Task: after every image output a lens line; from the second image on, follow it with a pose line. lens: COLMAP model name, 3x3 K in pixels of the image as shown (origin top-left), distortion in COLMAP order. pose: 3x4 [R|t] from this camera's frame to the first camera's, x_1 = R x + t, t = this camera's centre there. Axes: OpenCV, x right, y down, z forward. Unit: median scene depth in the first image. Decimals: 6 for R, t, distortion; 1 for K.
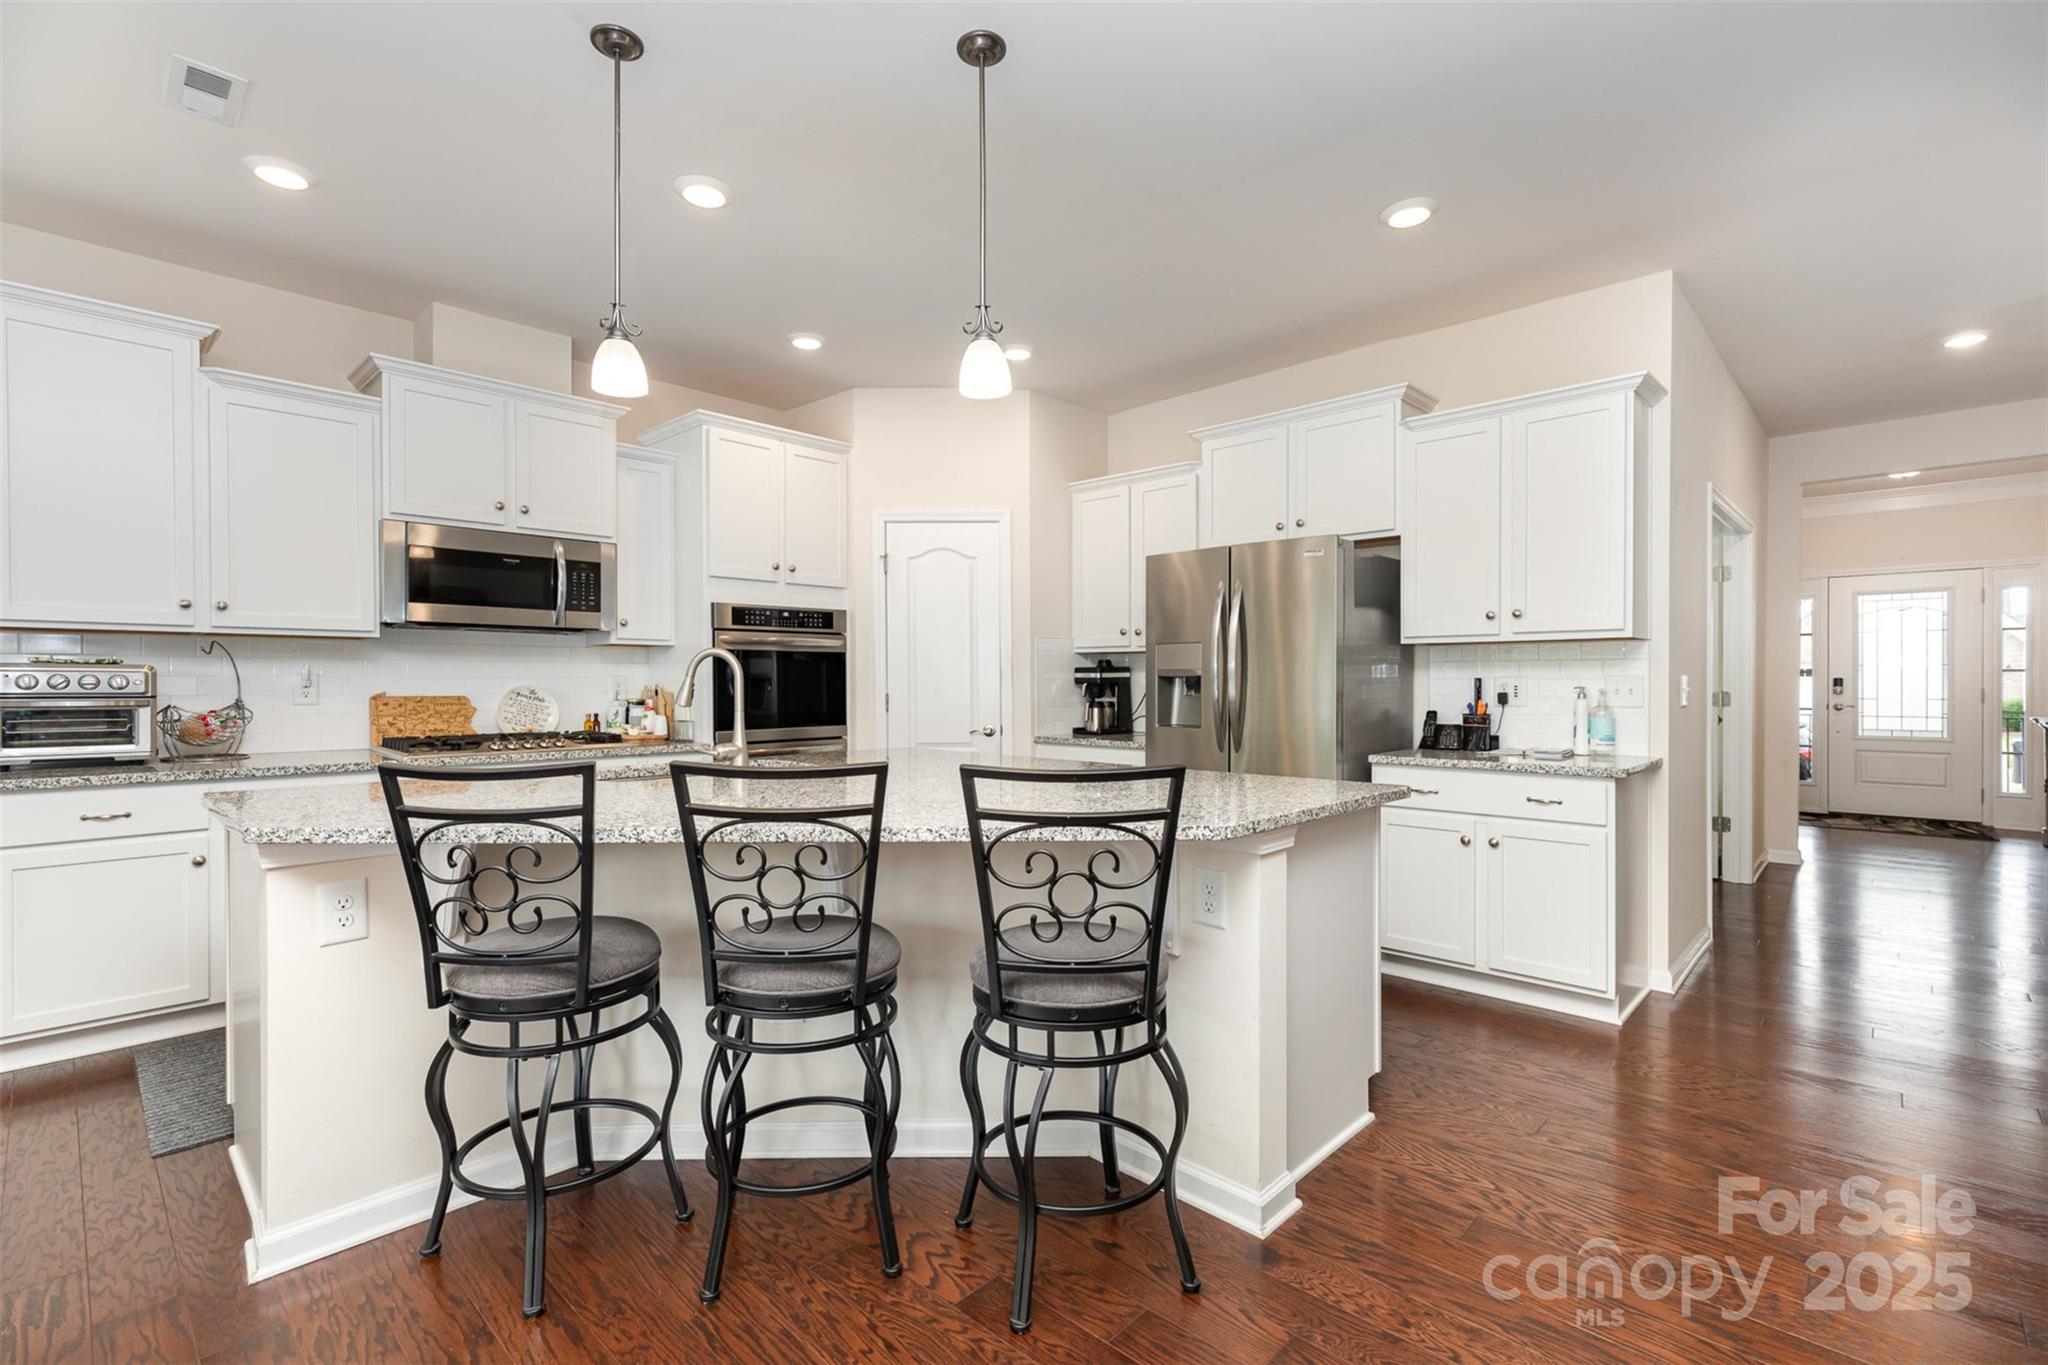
lens RADIAL K [[921.0, 0, 1028.0], [0, 921.0, 684.0], [0, 0, 1]] dist [0.008938, 0.001721]
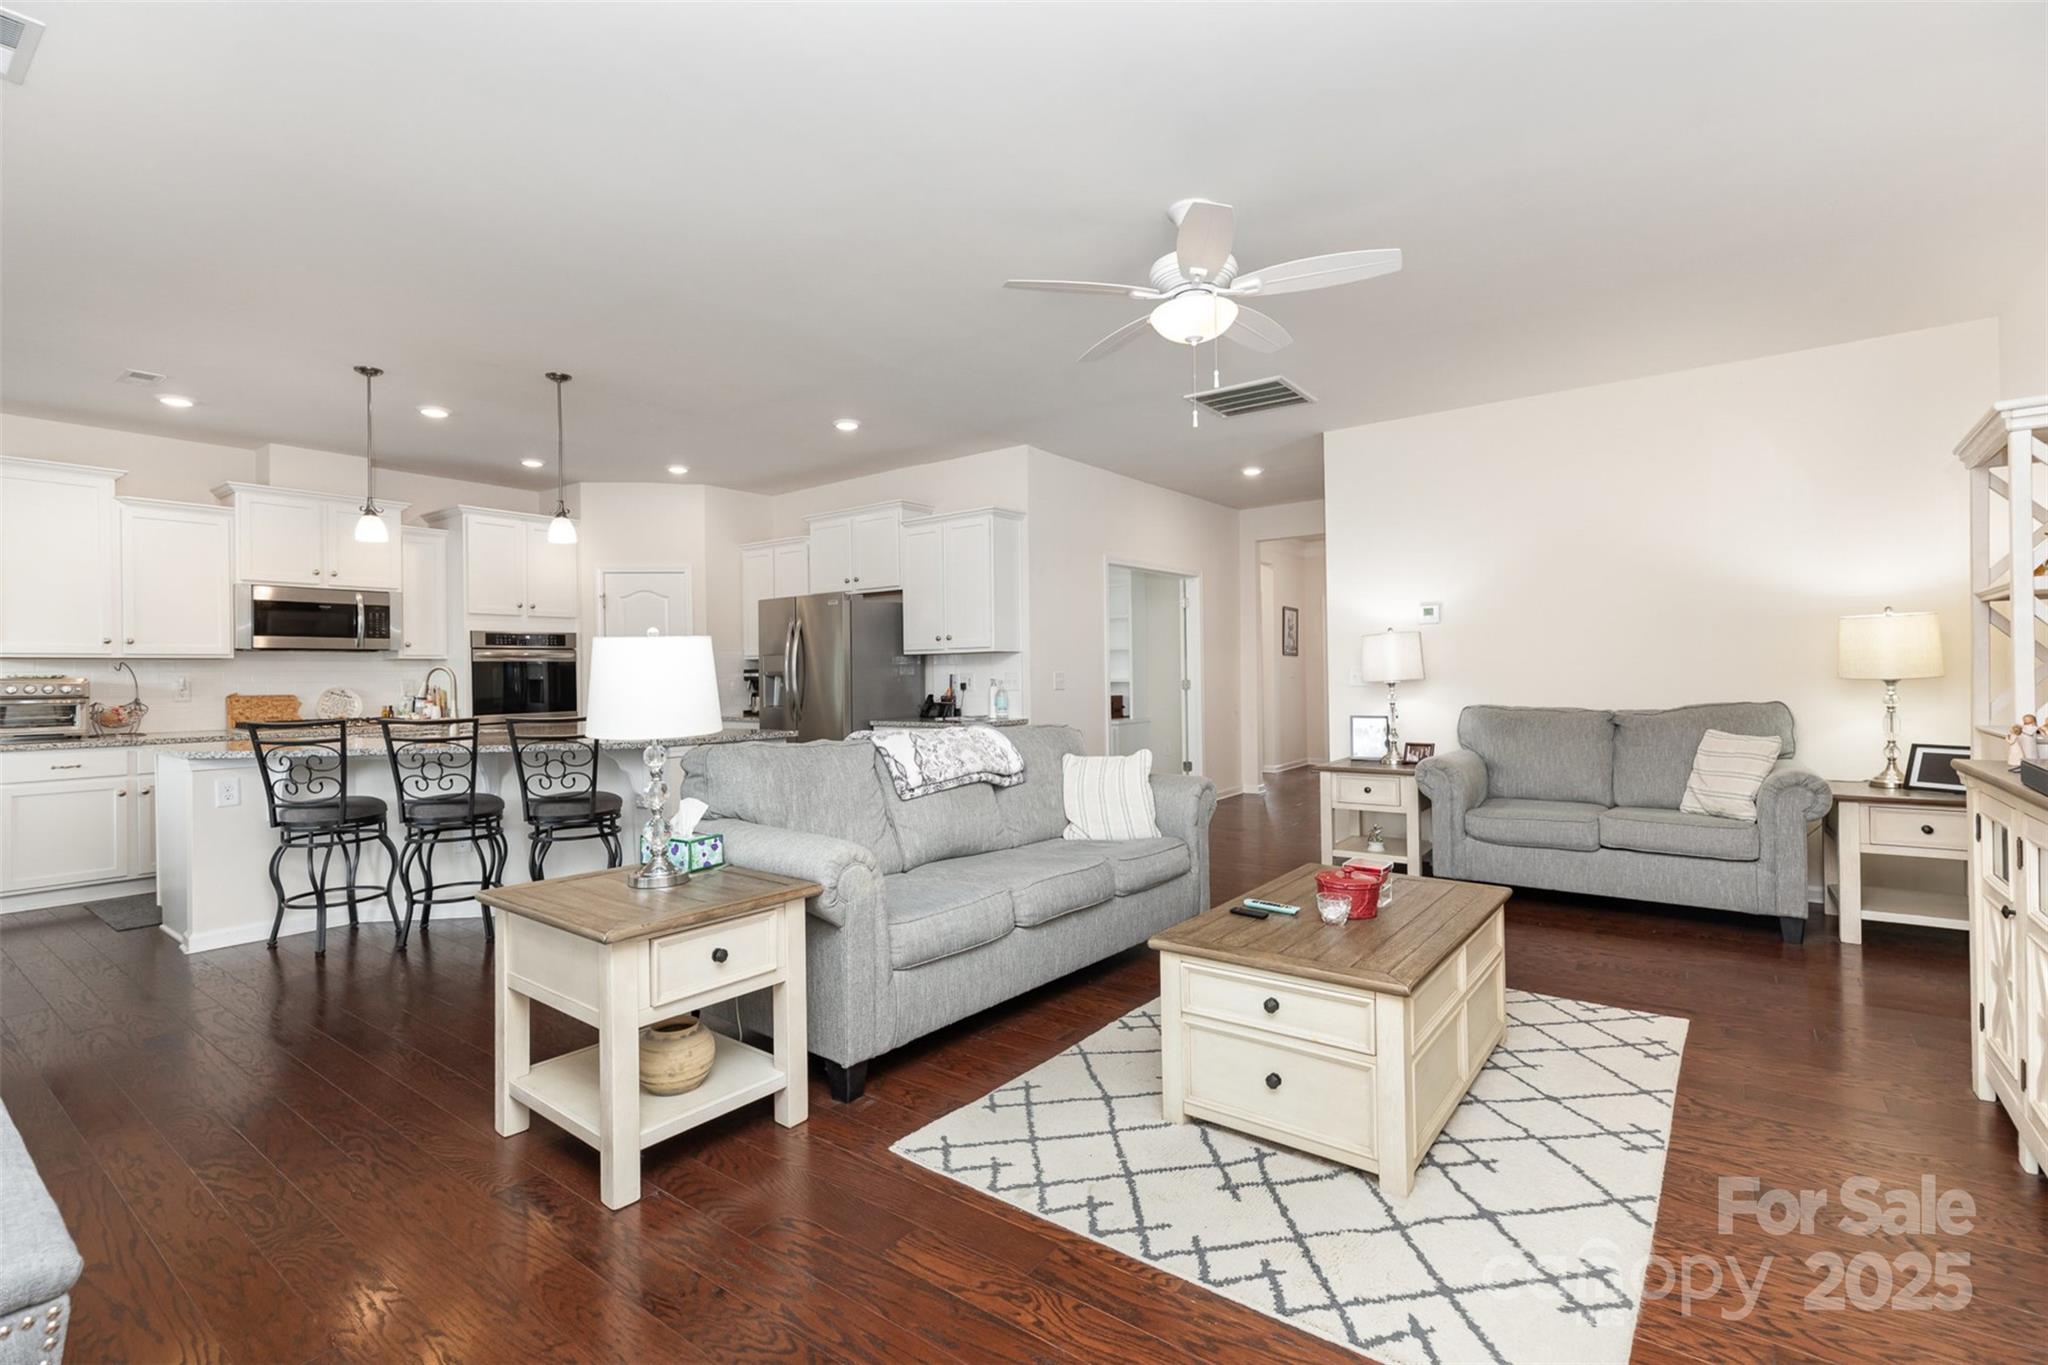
lens RADIAL K [[921.0, 0, 1018.9], [0, 921.0, 669.1], [0, 0, 1]] dist [0.008938, 0.001721]
pose [[0.993946, -0.012422, 0.109165, 0.434772], [0.013314, 0.999884, -0.007447, -0.002088], [-0.109060, 0.008855, 0.993996, -0.682486]]
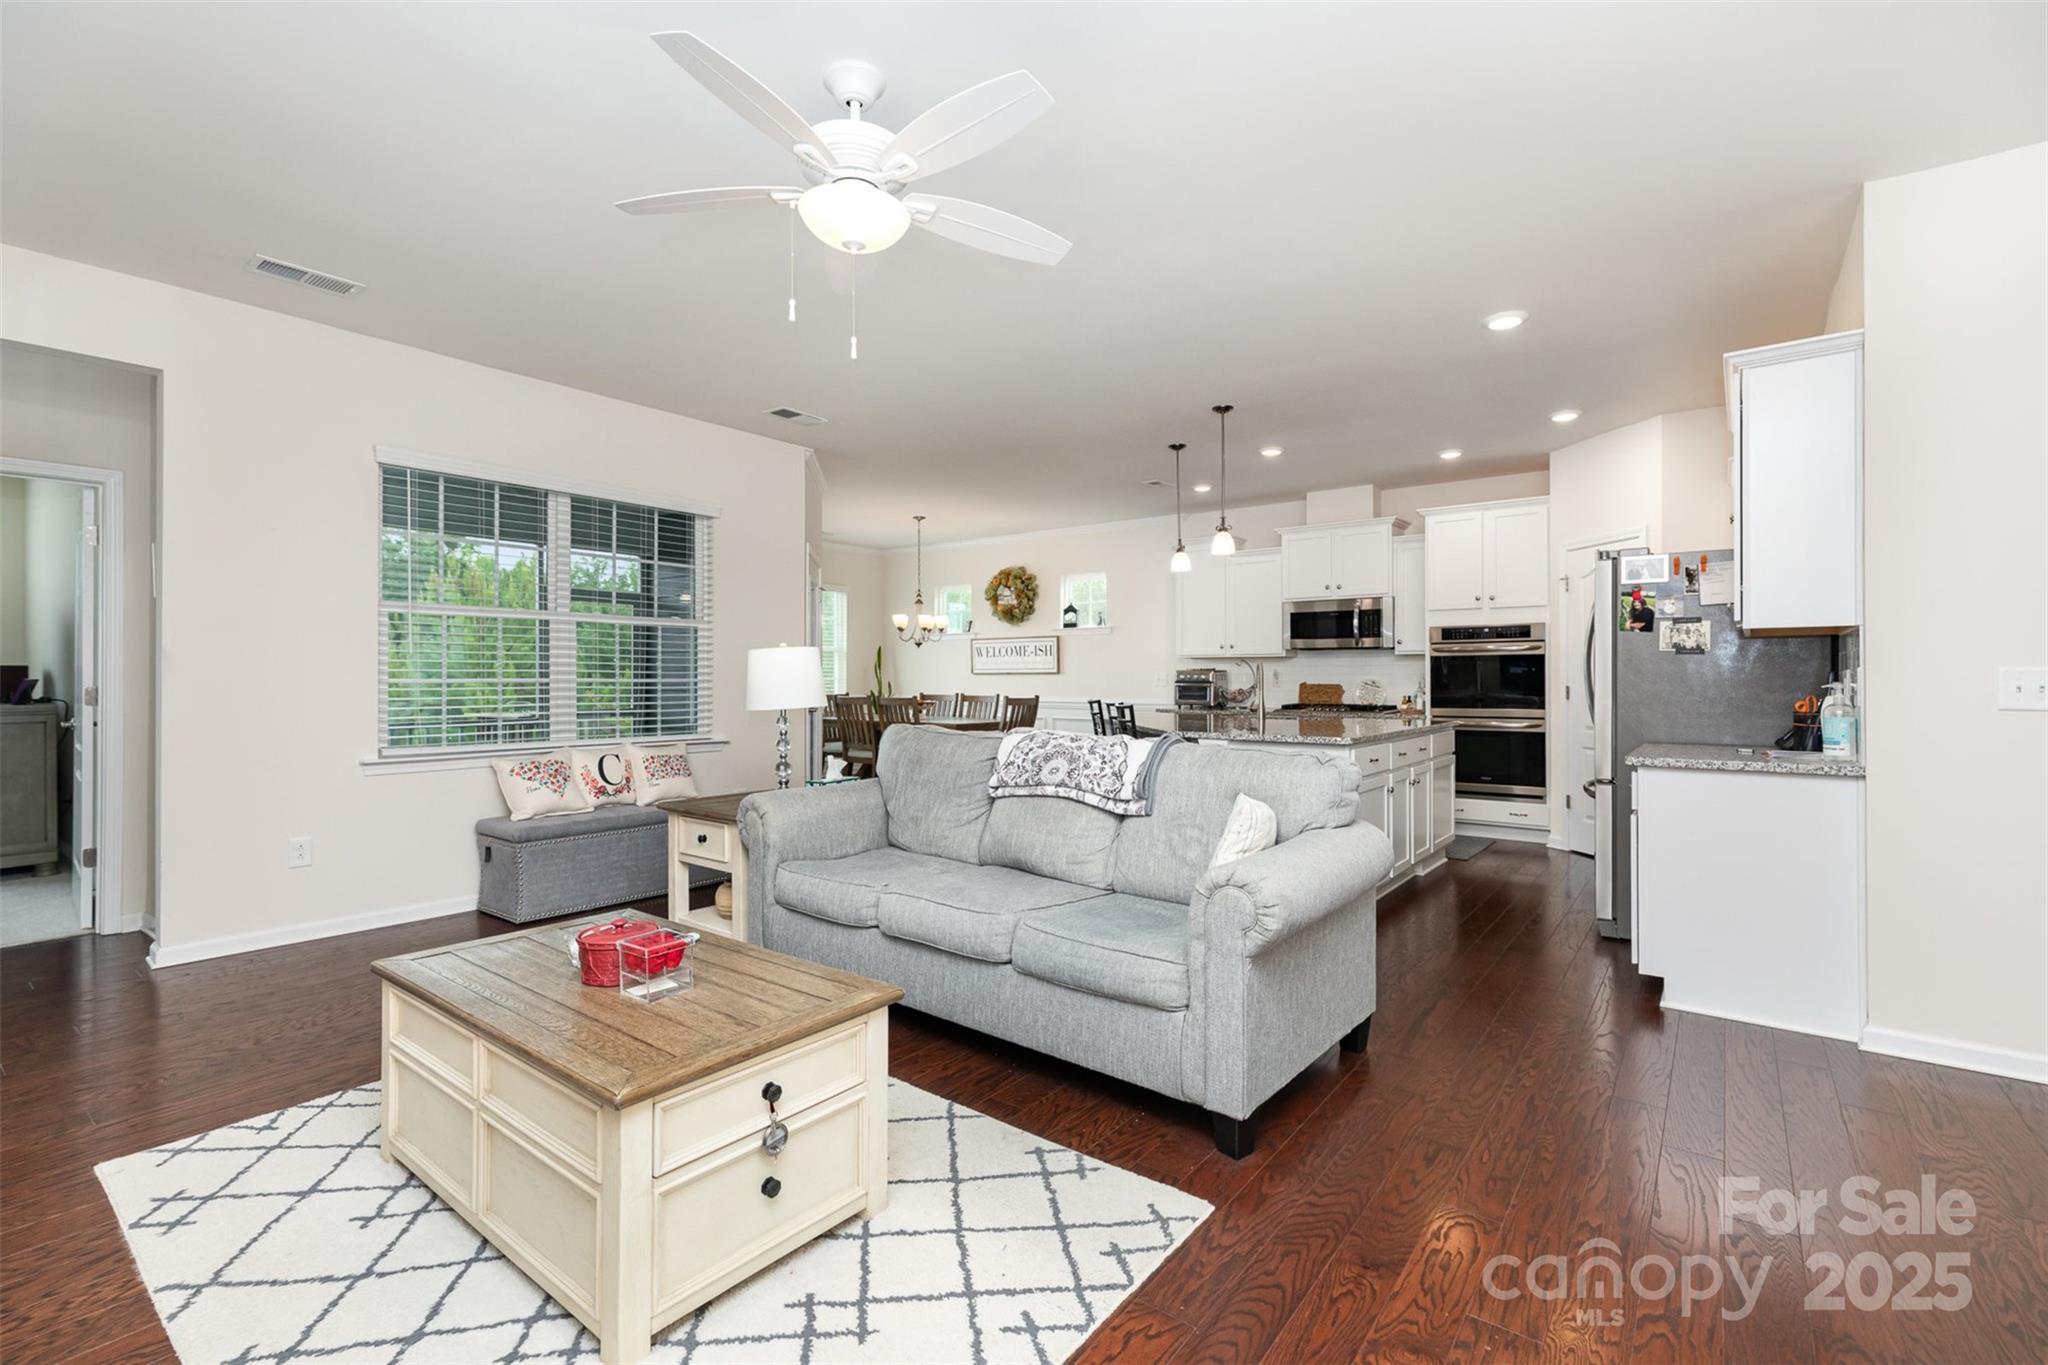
lens RADIAL K [[921.0, 0, 1017.4], [0, 921.0, 681.5], [0, 0, 1]] dist [0.008938, 0.001721]
pose [[0.098217, 0.004078, -0.995157, 1.315764], [-0.001317, 0.999991, 0.003968, 0.000530], [0.995164, 0.000921, 0.098222, 0.153215]]
